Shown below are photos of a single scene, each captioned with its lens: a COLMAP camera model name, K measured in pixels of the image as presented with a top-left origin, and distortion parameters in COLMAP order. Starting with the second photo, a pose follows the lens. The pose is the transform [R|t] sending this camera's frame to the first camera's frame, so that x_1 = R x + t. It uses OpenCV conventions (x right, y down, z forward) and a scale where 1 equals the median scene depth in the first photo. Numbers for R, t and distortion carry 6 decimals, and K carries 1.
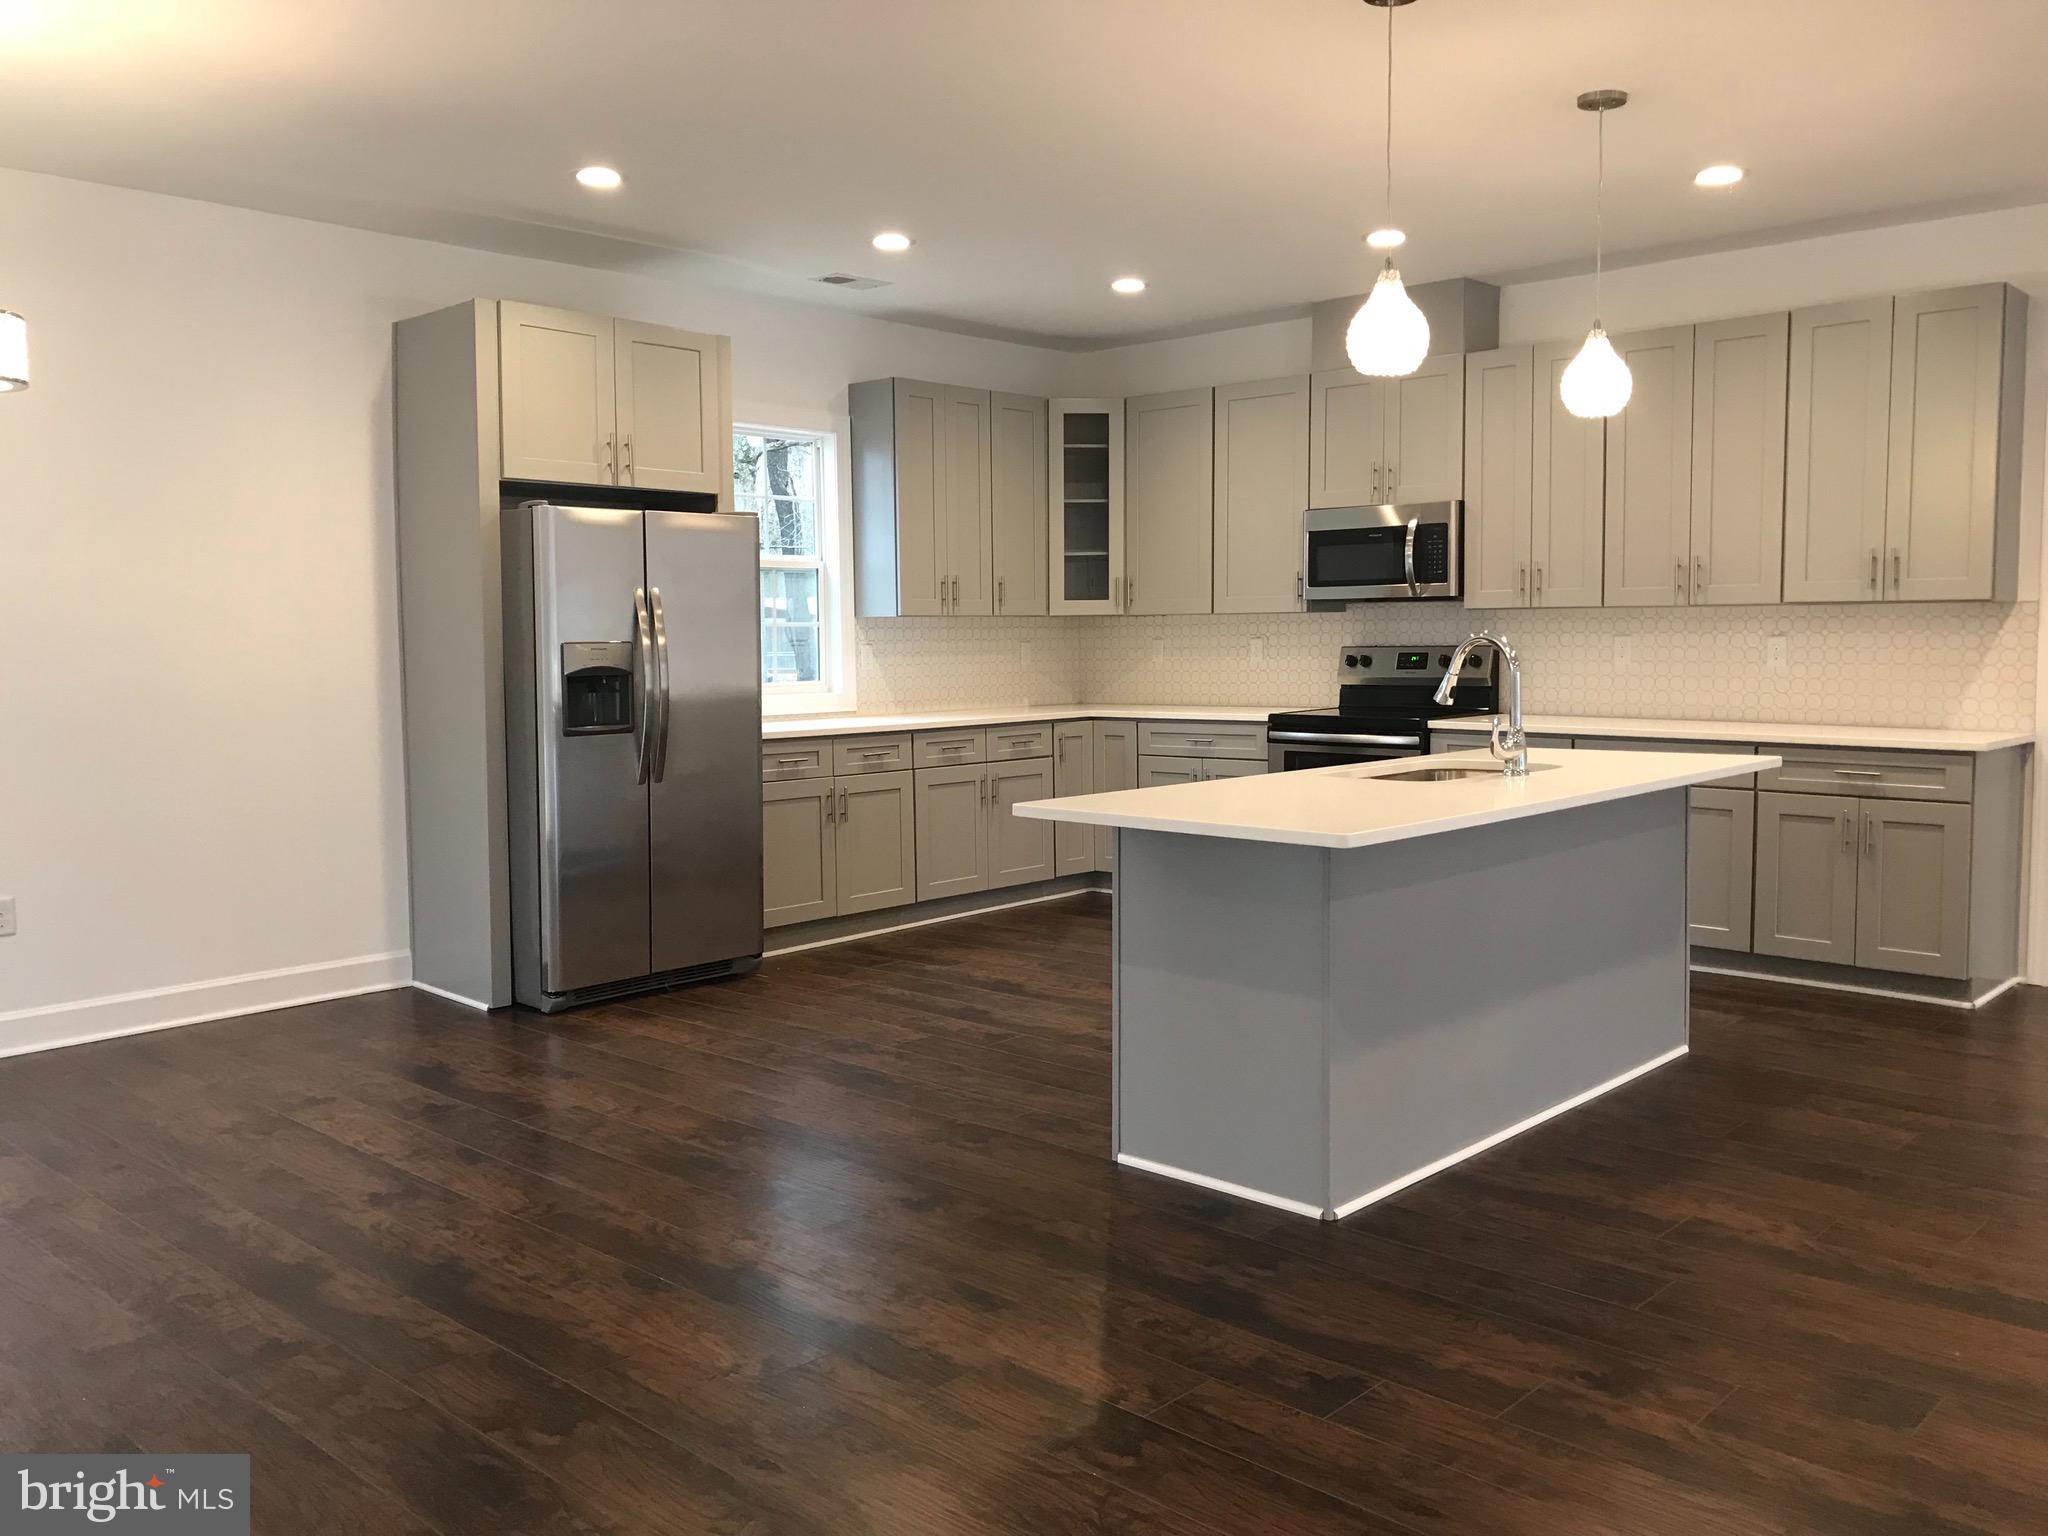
lens RADIAL K [[1672.1, 0, 1014.3], [0, 1672.1, 747.3], [0, 0, 1]] dist [0.131628, -0.289542]
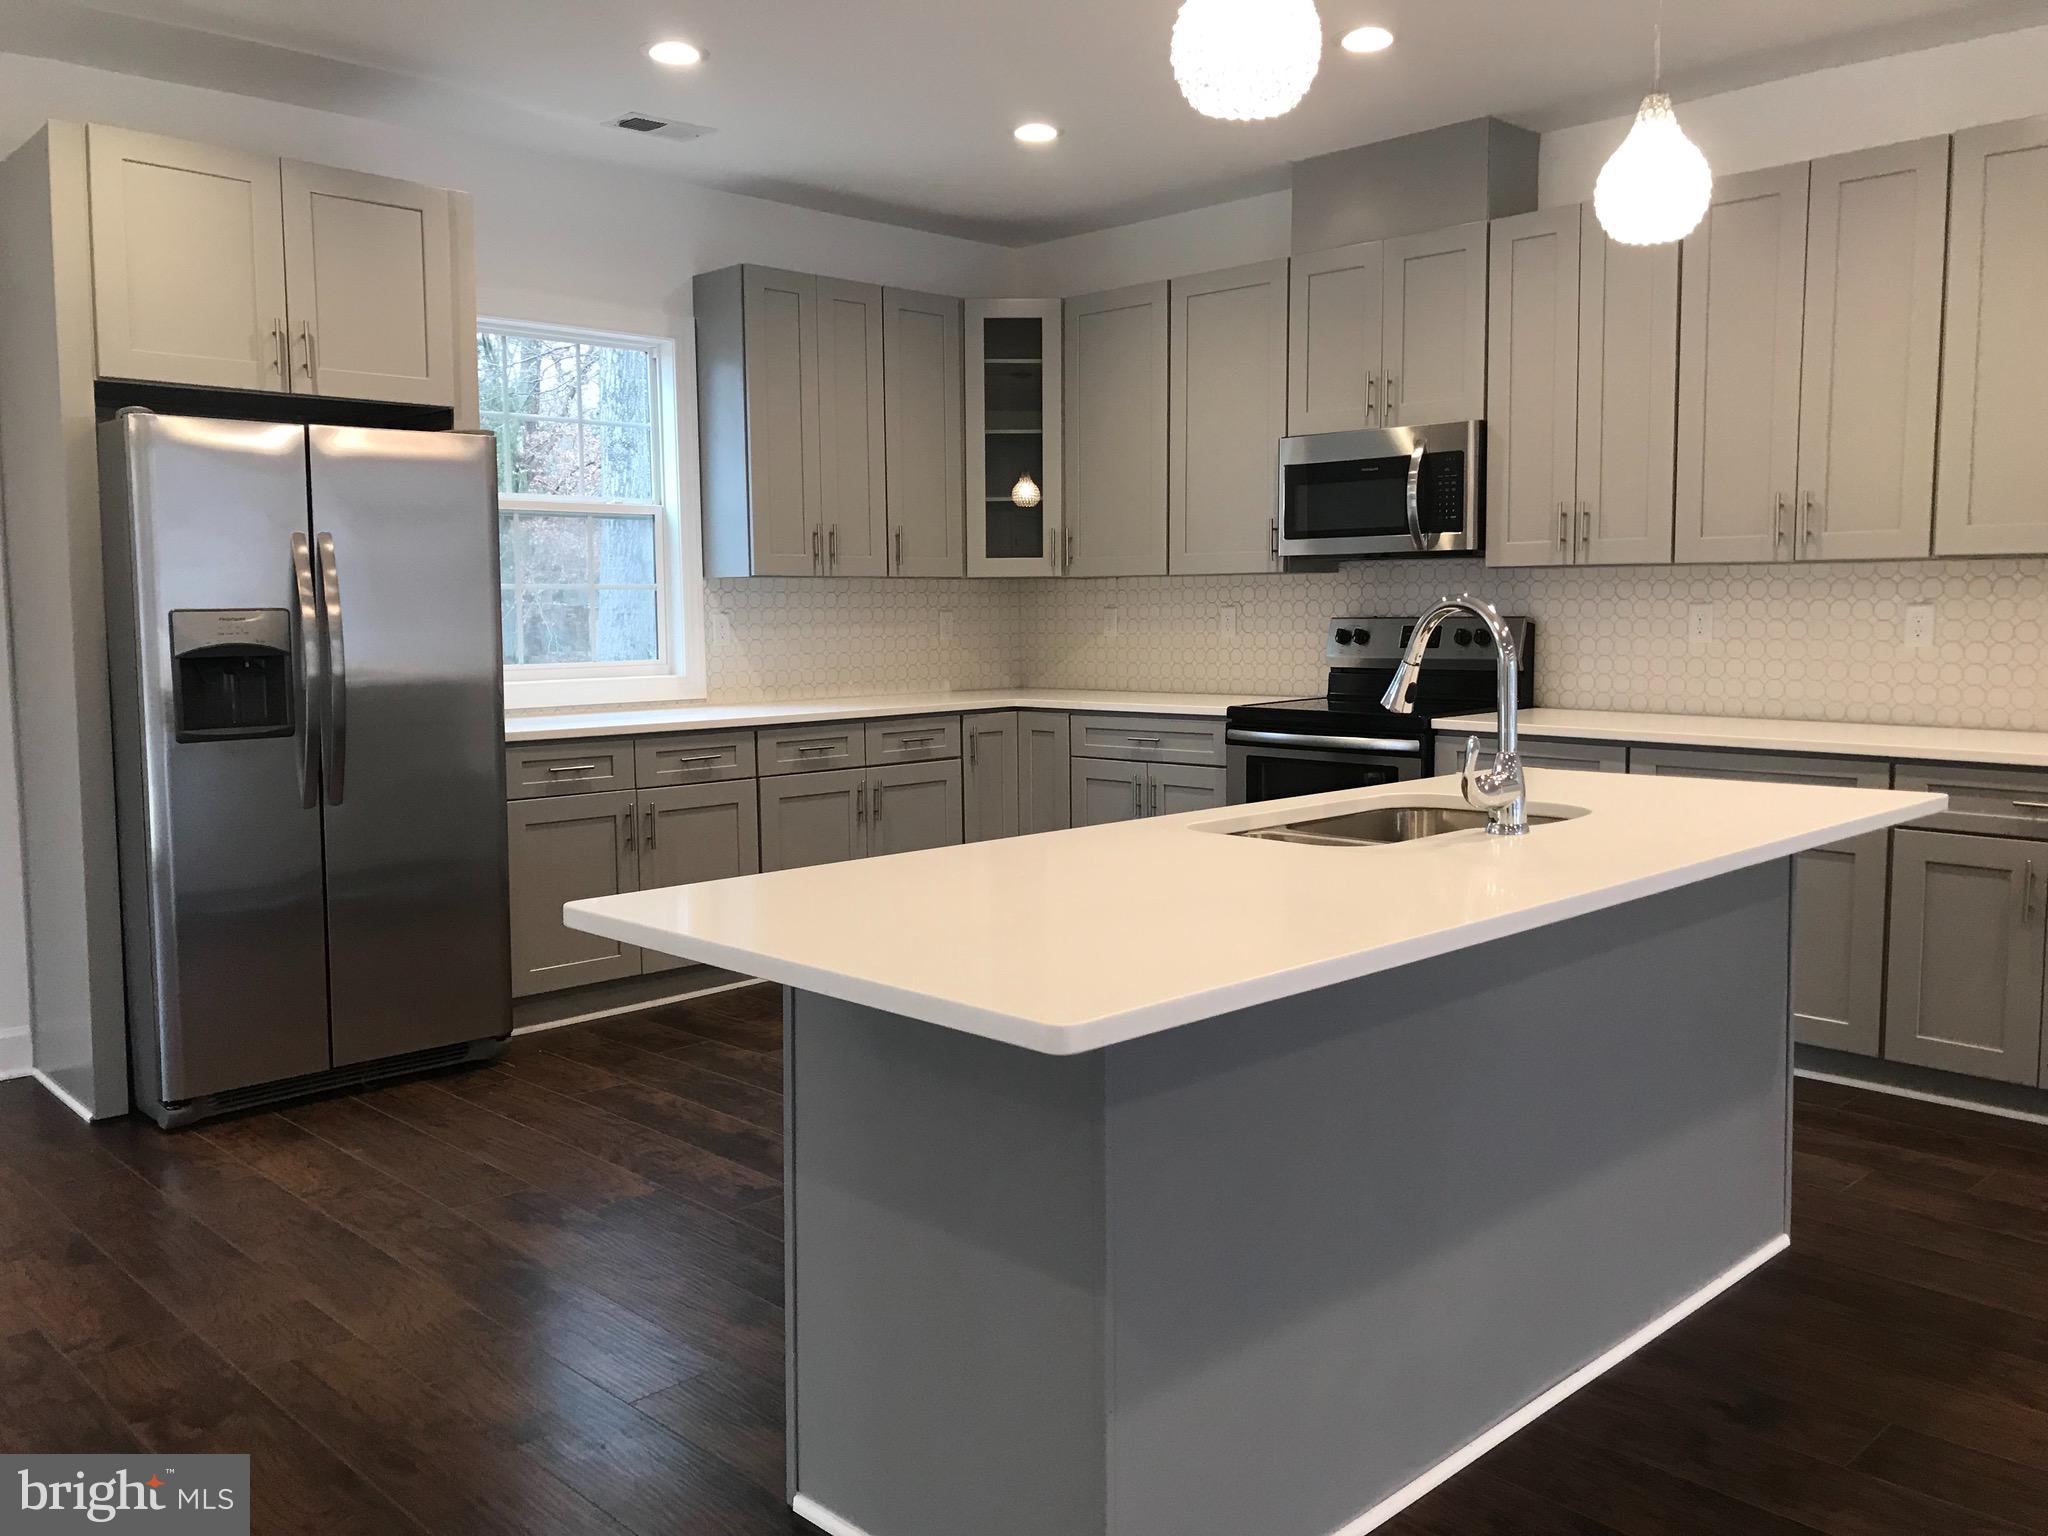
lens RADIAL K [[1670.0, 0, 1021.4], [0, 1670.0, 747.4], [0, 0, 1]] dist [0.054460, -0.061516]
pose [[0.998987, 0.005031, -0.044726, 0.099101], [-0.004222, 0.999826, 0.018155, -0.015848], [0.044809, -0.017947, 0.998834, 0.260082]]
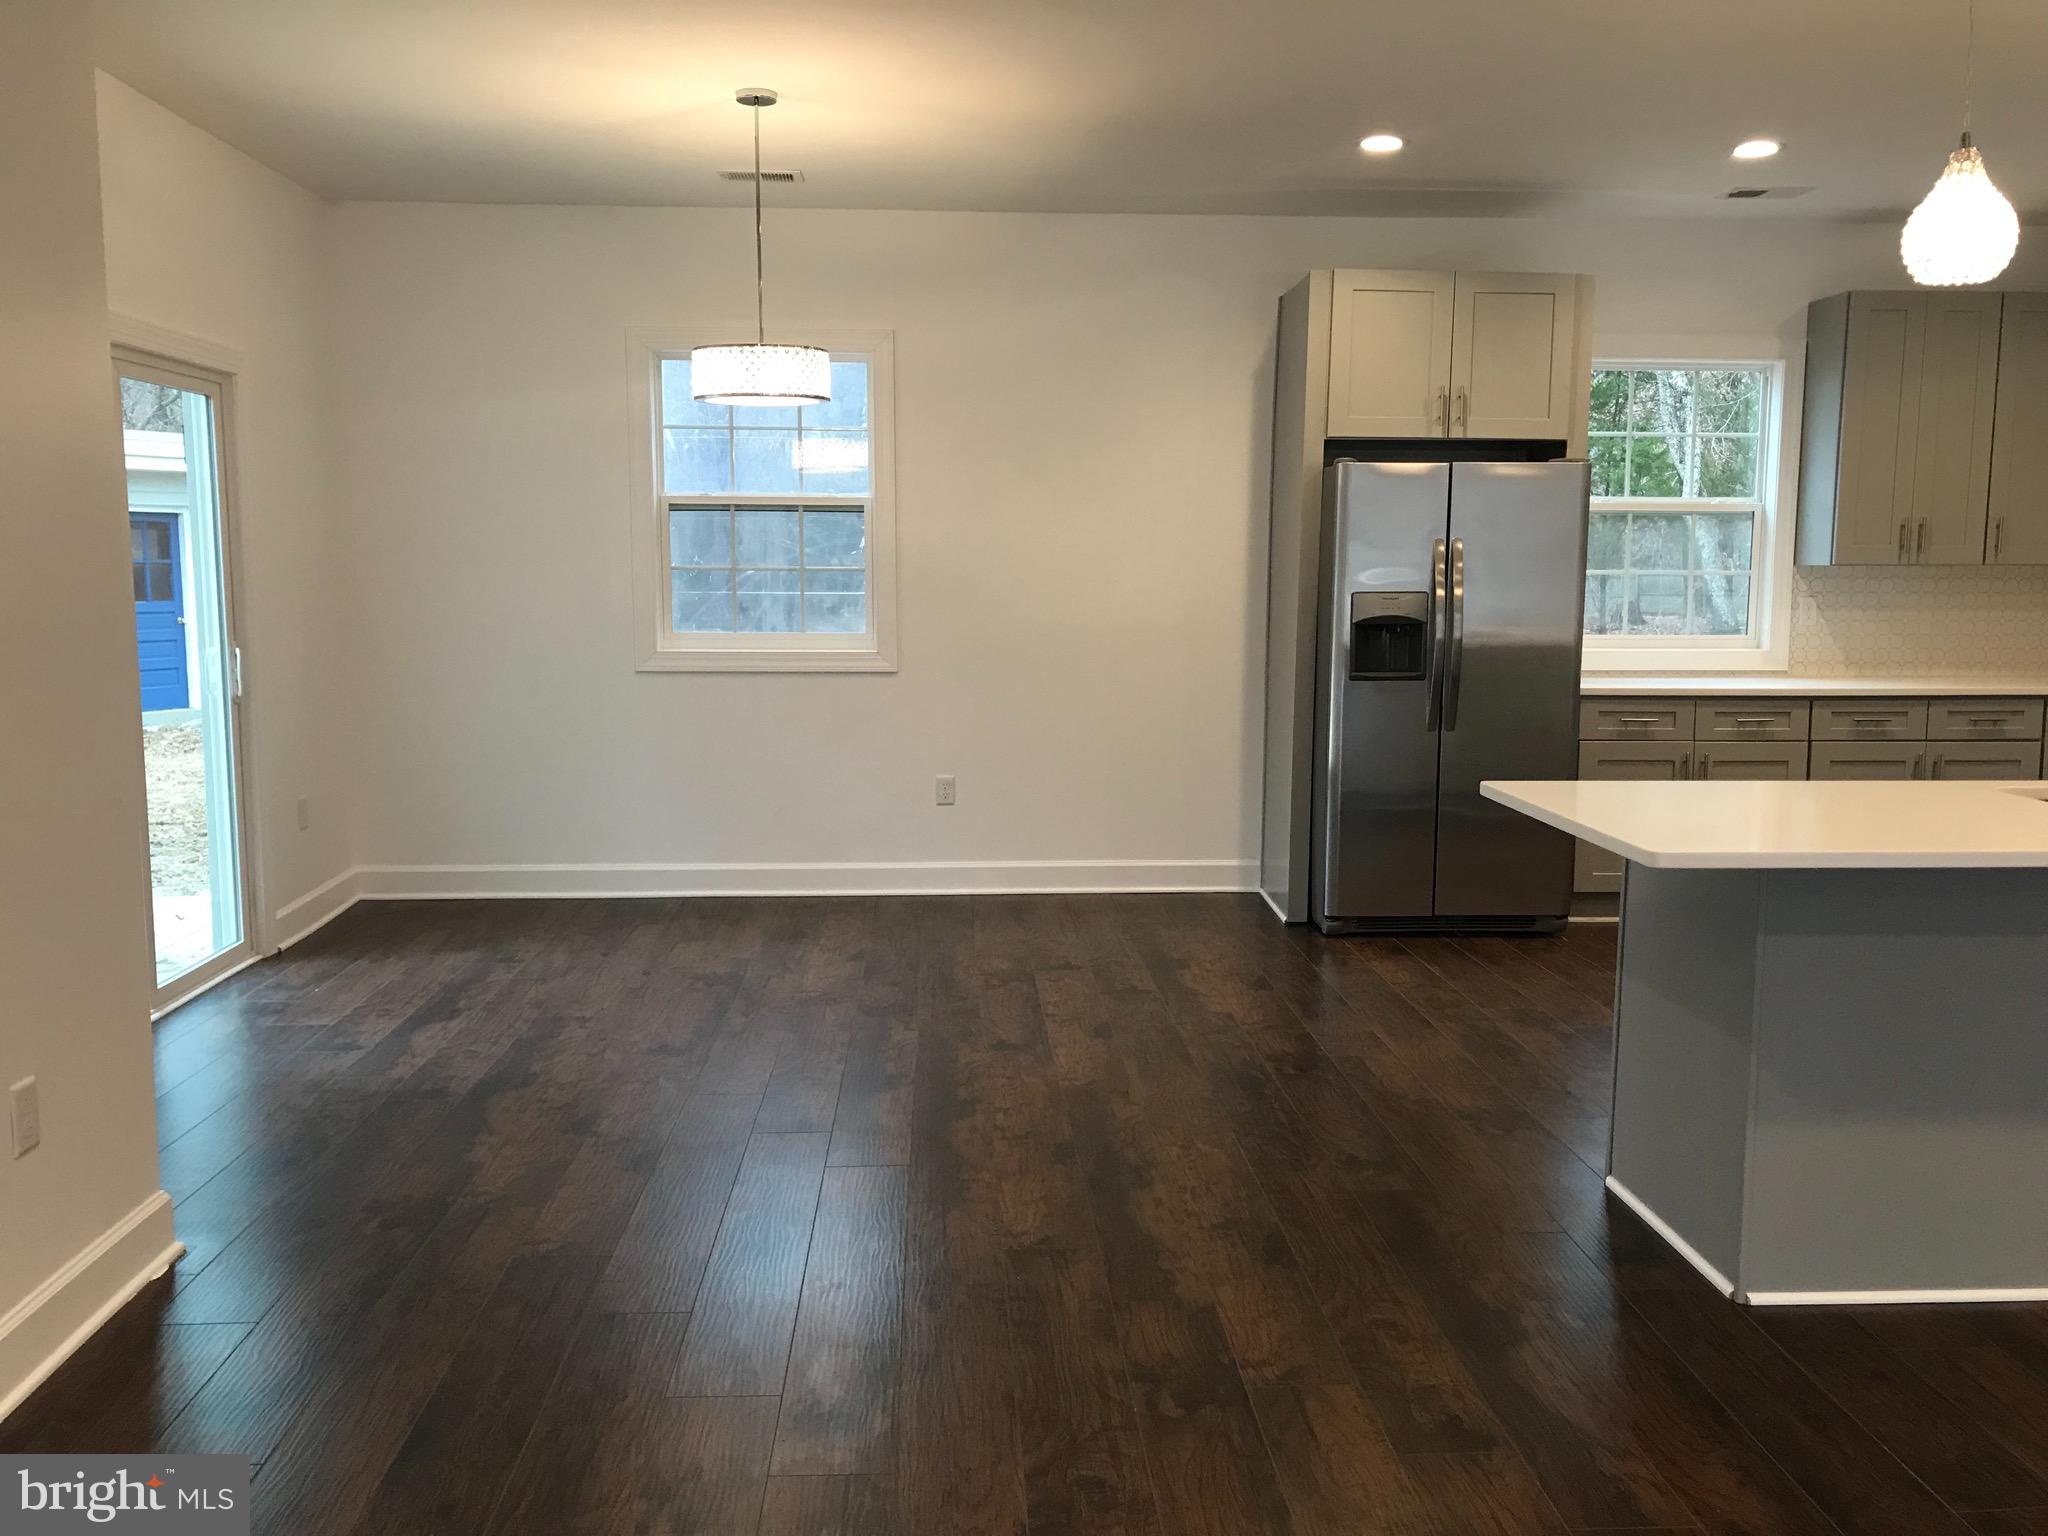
lens RADIAL K [[1665.2, 0, 1024.0], [0, 1665.2, 768.0], [0, 0, 1]] dist [0.015373, 0.003914]
pose [[0.722712, 0.098034, -0.684161, 0.259476], [-0.060325, 0.995059, 0.078858, -0.018156], [0.688511, -0.015720, 0.725055, 0.079163]]
